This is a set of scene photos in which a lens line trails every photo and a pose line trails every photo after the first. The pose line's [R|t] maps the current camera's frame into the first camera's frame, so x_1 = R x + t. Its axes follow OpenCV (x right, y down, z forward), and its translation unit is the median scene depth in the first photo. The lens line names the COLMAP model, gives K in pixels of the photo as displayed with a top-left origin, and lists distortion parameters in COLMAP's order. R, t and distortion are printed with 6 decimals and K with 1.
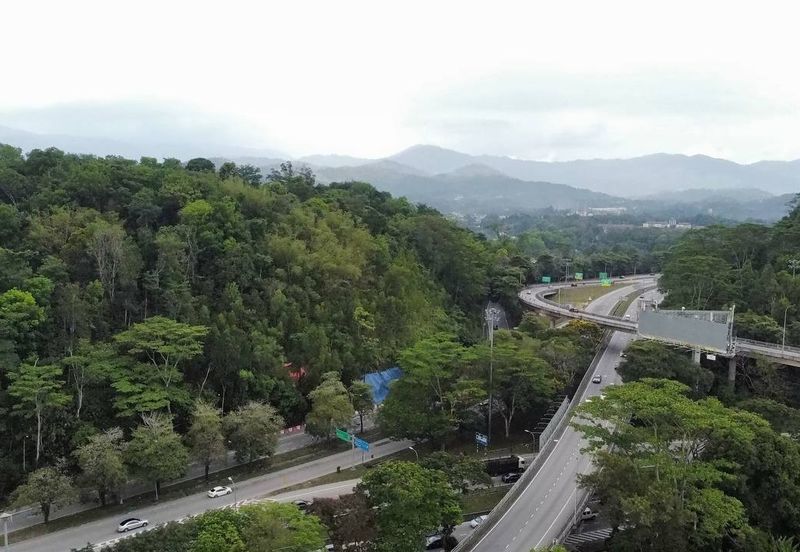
lens RADIAL K [[741.3, 0, 397.8], [0, 741.3, 278.6], [0, 0, 1]] dist [0.001498, -0.018541]
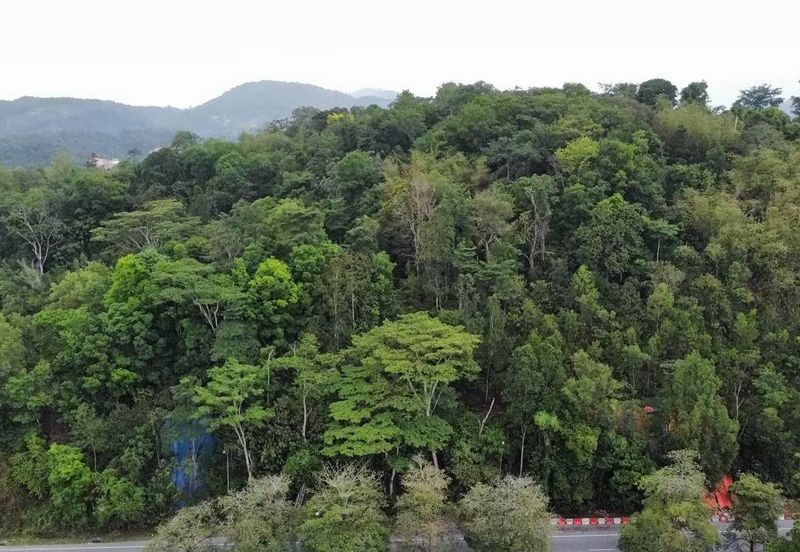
lens RADIAL K [[741.3, 0, 397.8], [0, 741.3, 278.6], [0, 0, 1]] dist [0.001498, -0.018541]
pose [[0.703250, 0.099088, -0.704004, 0.112850], [-0.043993, 0.994407, 0.096017, -0.036388], [0.709580, -0.036553, 0.703676, 0.409081]]
